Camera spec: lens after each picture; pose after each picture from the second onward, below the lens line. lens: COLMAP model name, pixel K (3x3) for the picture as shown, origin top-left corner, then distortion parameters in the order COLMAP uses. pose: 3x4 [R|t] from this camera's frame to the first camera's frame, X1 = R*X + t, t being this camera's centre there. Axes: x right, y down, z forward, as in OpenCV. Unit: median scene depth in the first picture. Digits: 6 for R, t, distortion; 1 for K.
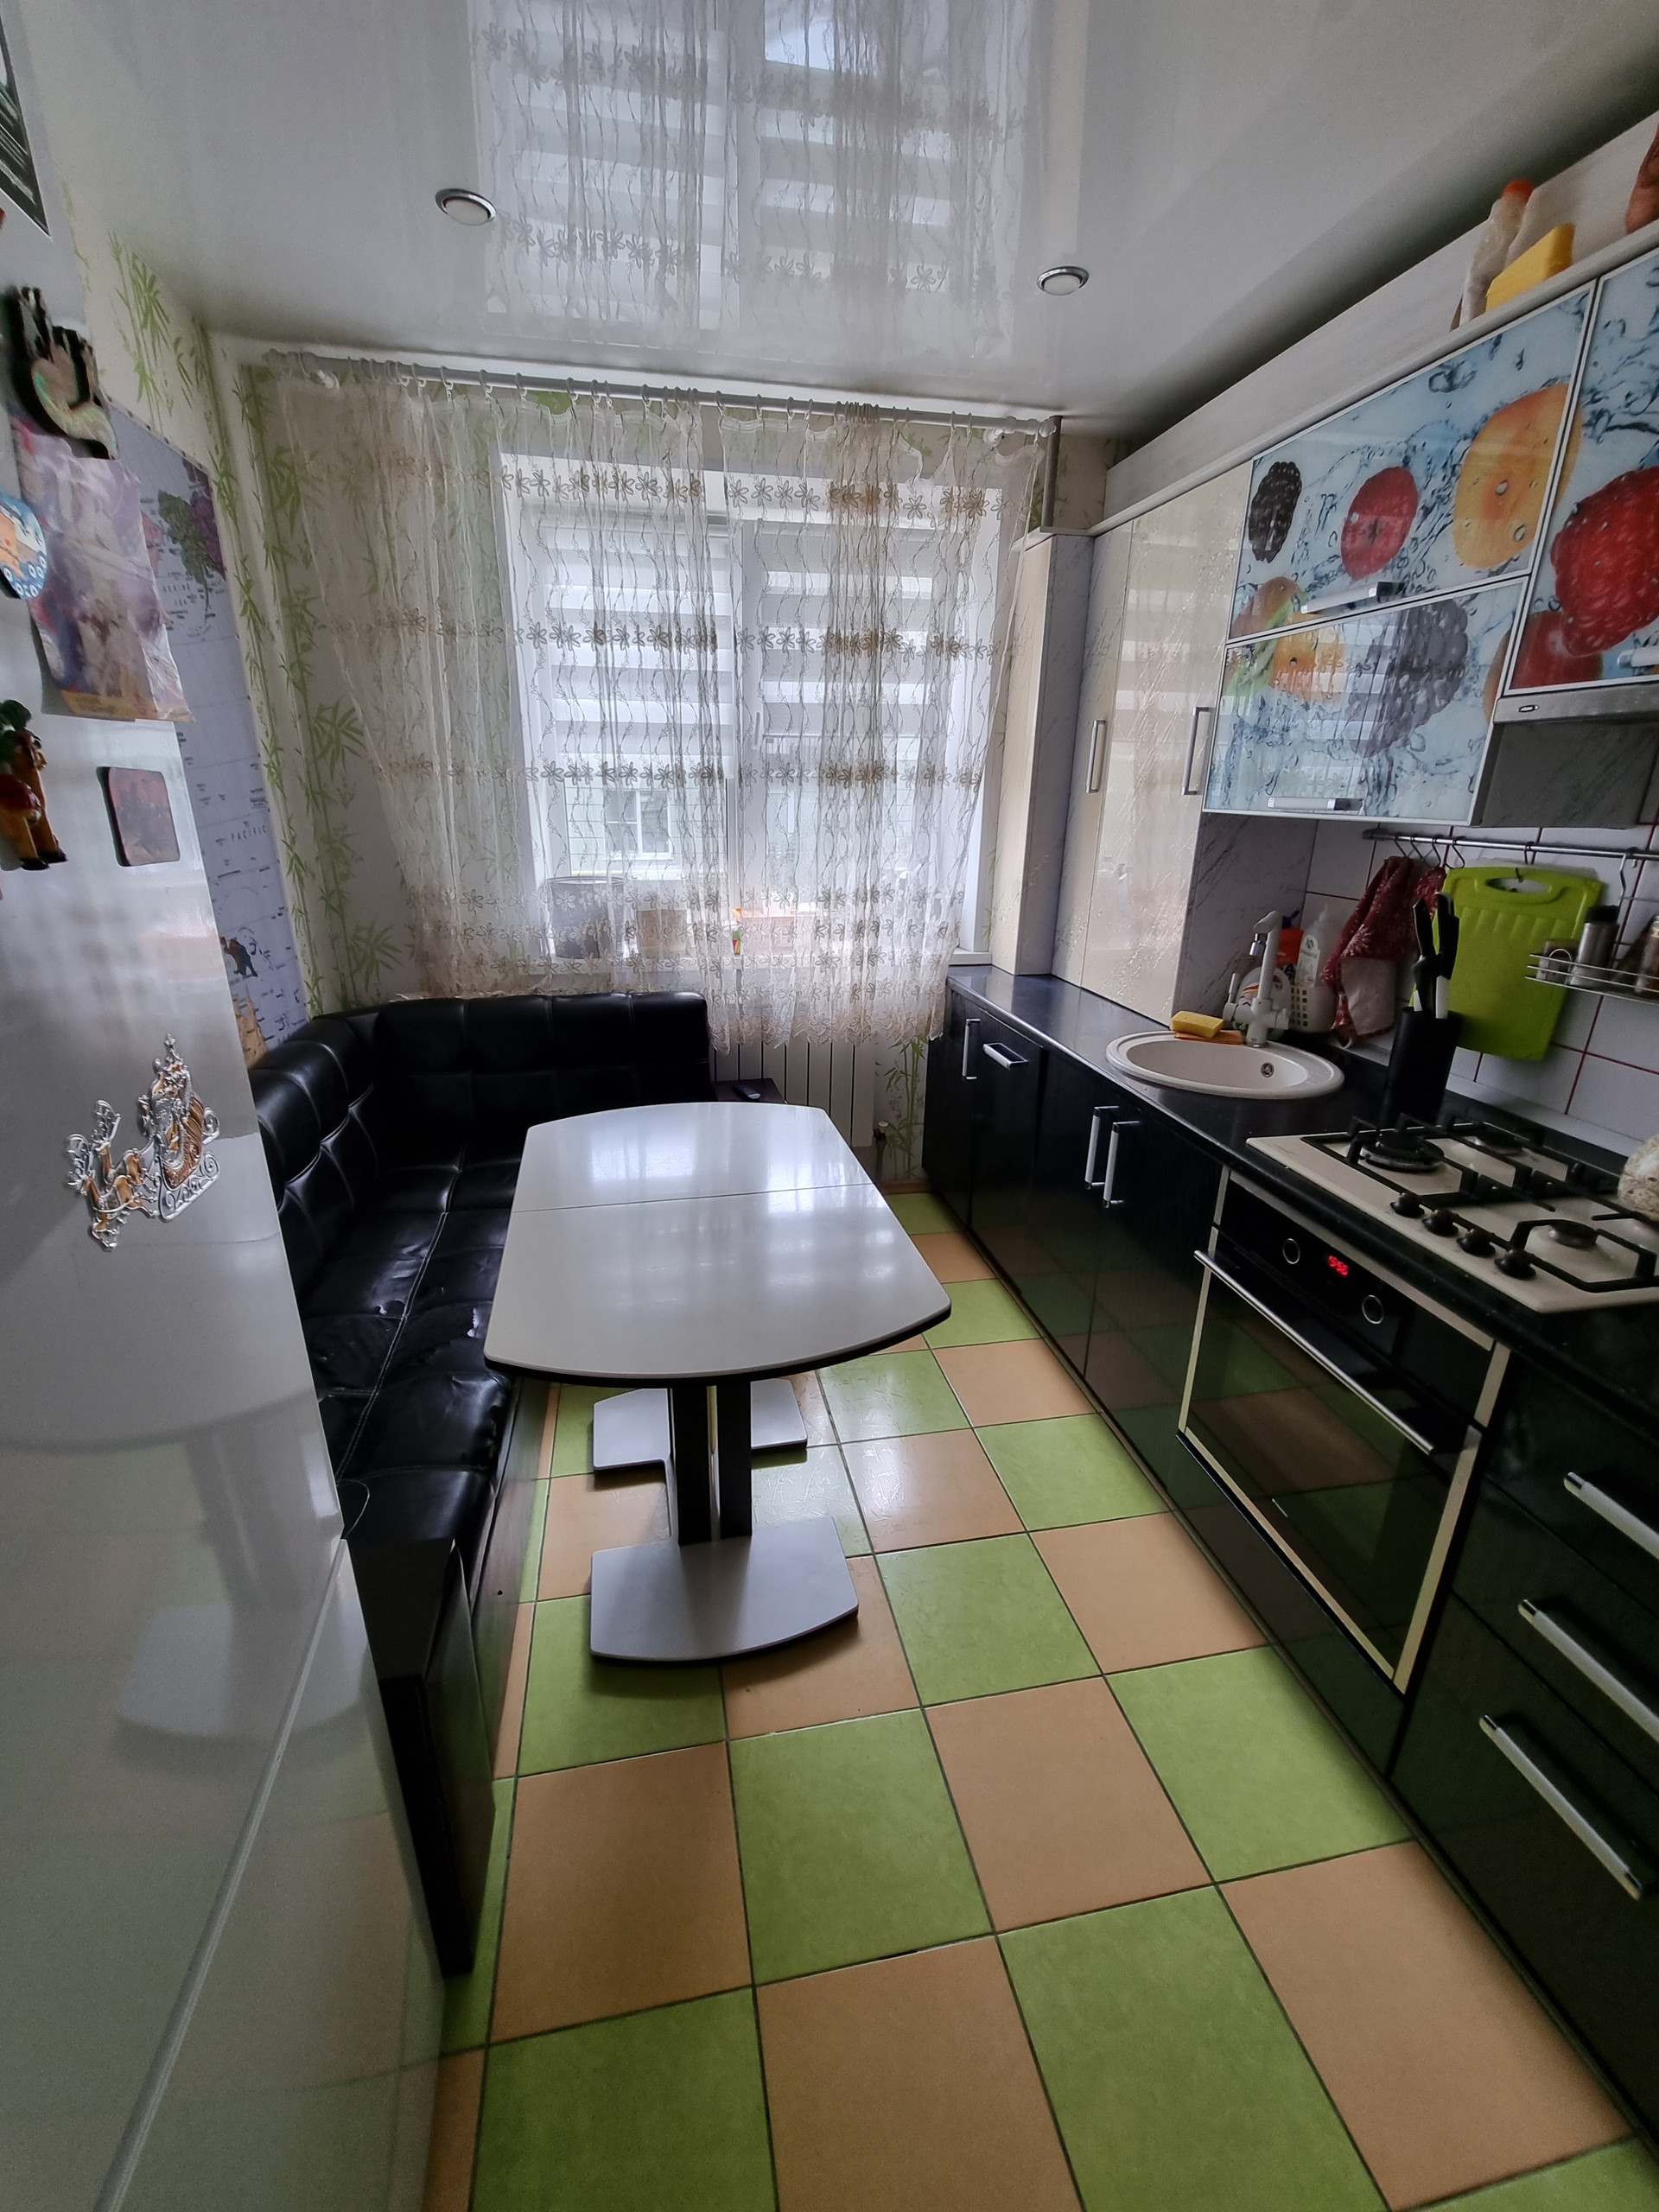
lens RADIAL K [[913.9, 0, 799.4], [0, 913.9, 1100.9], [0, 0, 1]] dist [-0.002305, -0.000692]
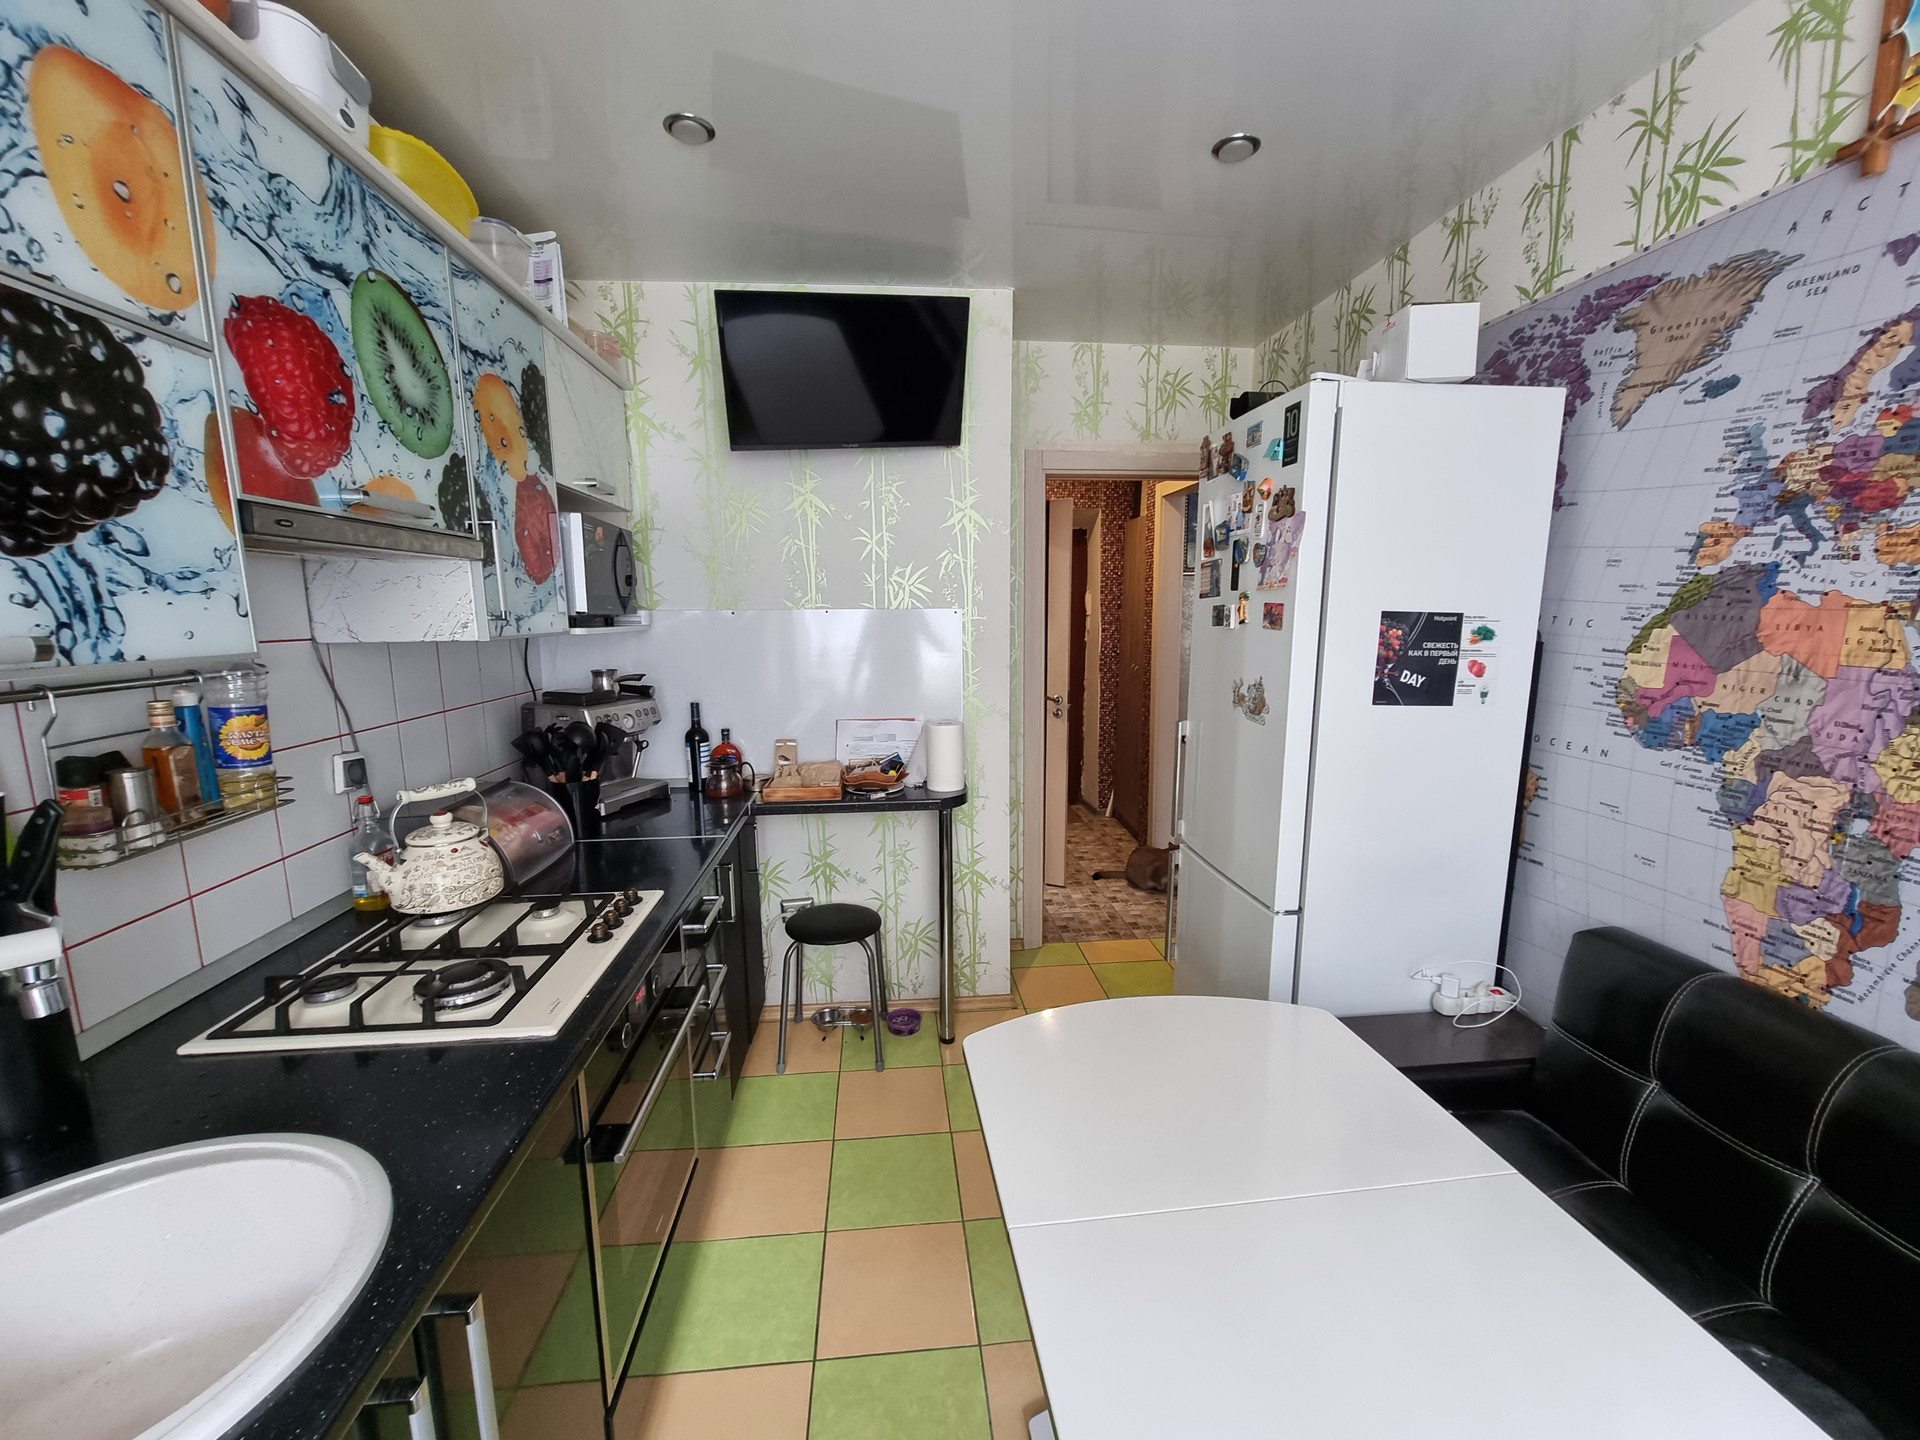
lens RADIAL K [[793.2, 0, 962.2], [0, 793.2, 729.5], [0, 0, 1]] dist [-0.002305, -0.000692]
pose [[-0.996849, -0.011862, 0.078425, 0.077846], [0.026321, 0.883253, 0.468158, -0.477999], [-0.074823, 0.468747, -0.880158, 1.377156]]
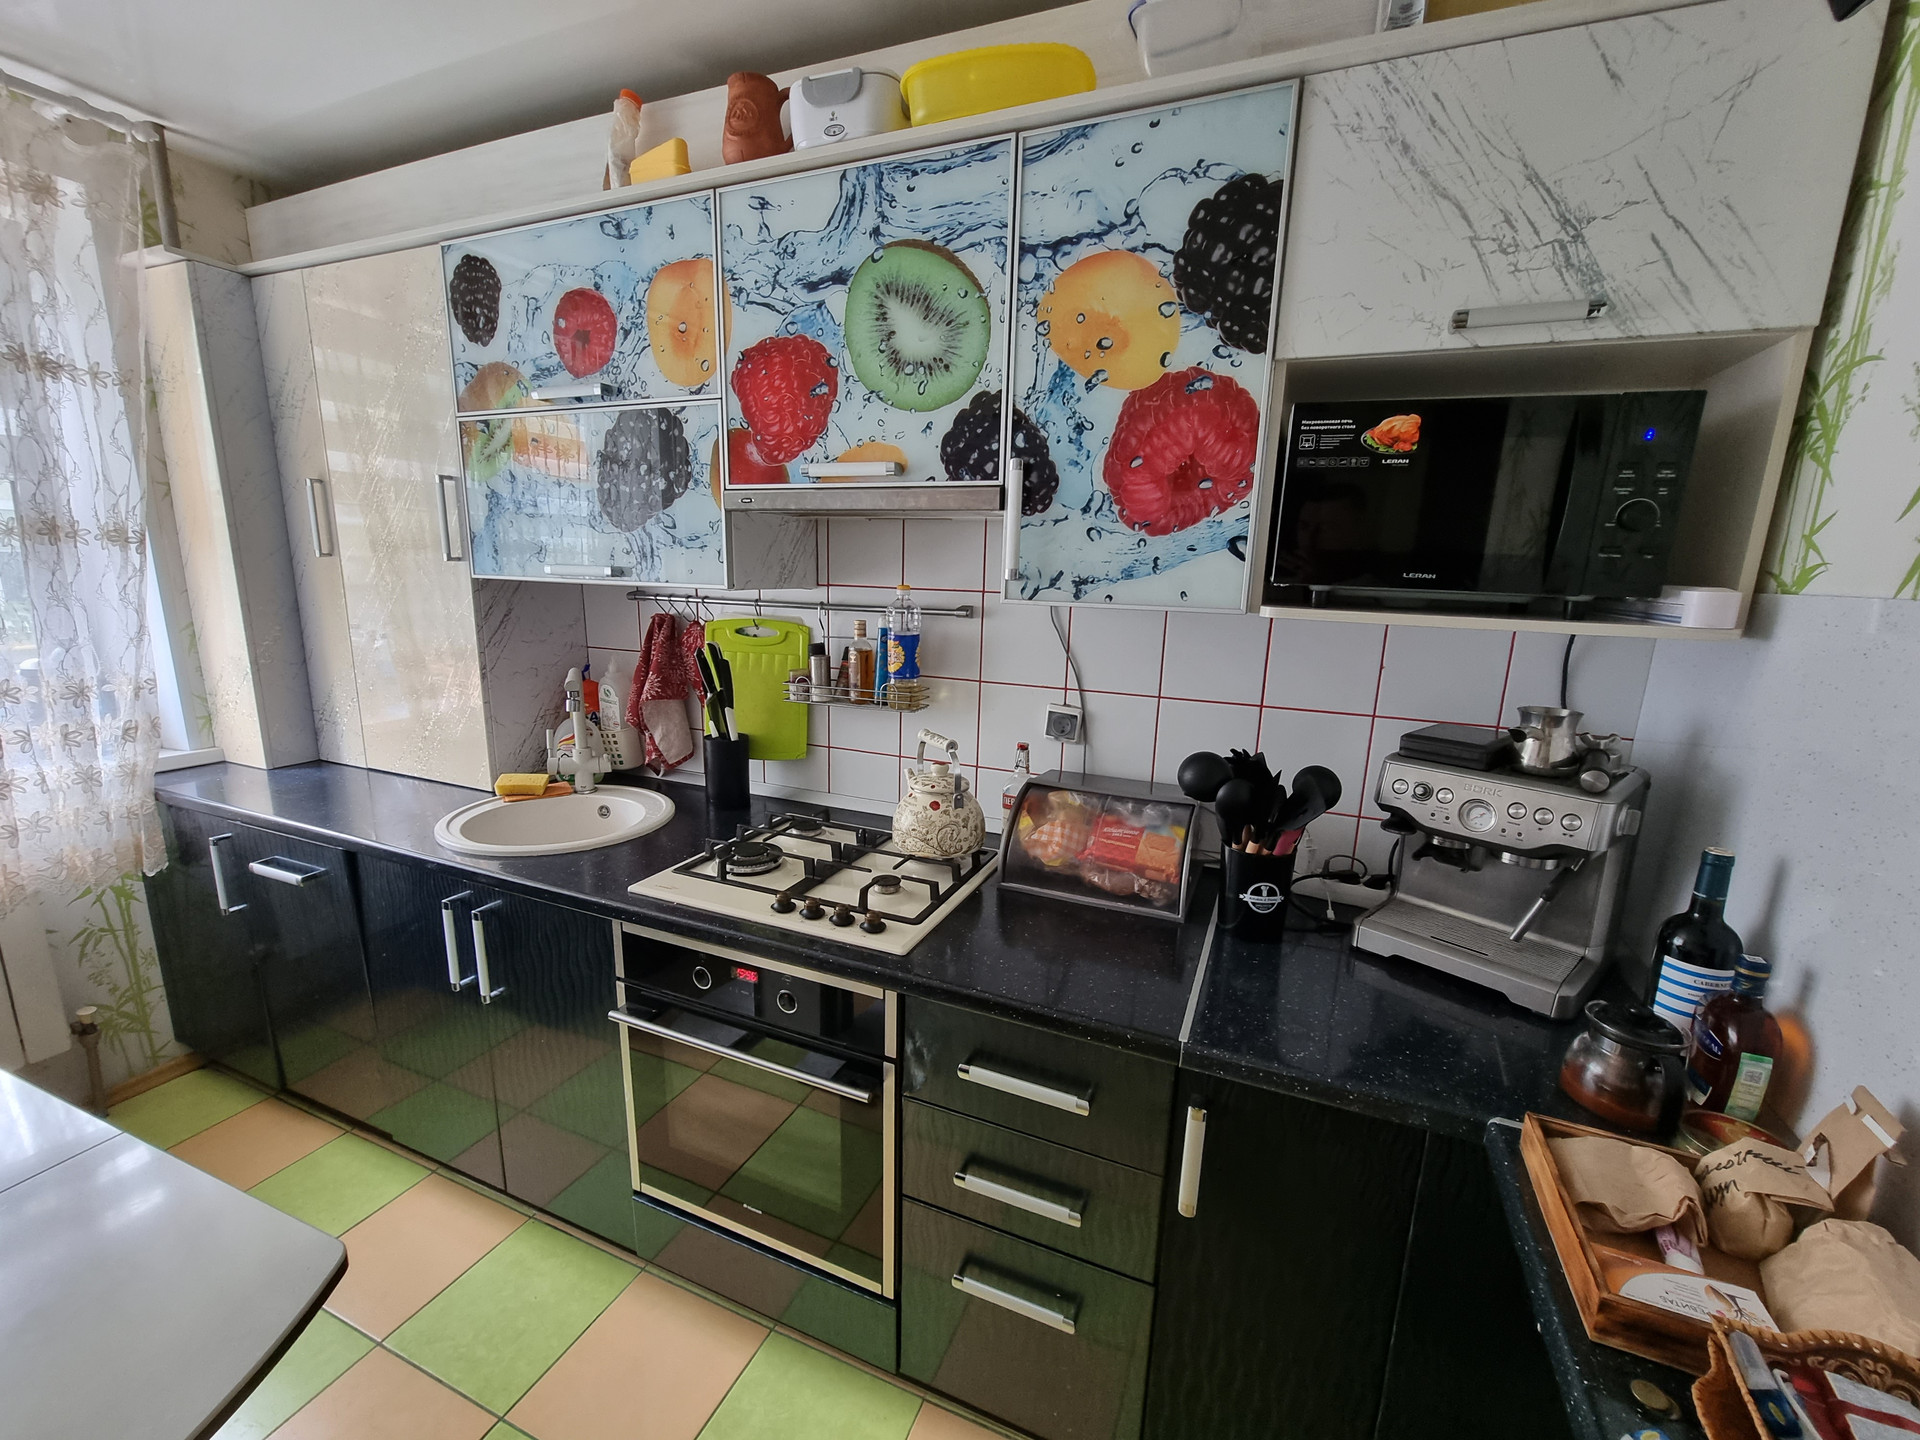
lens RADIAL K [[793.2, 0, 958.9], [0, 793.2, 735.8], [0, 0, 1]] dist [-0.002305, -0.000692]
pose [[0.544927, -0.168032, 0.821474, -0.012468], [0.253614, 0.966855, 0.029534, -0.052535], [-0.799209, 0.192243, 0.569480, 0.149556]]
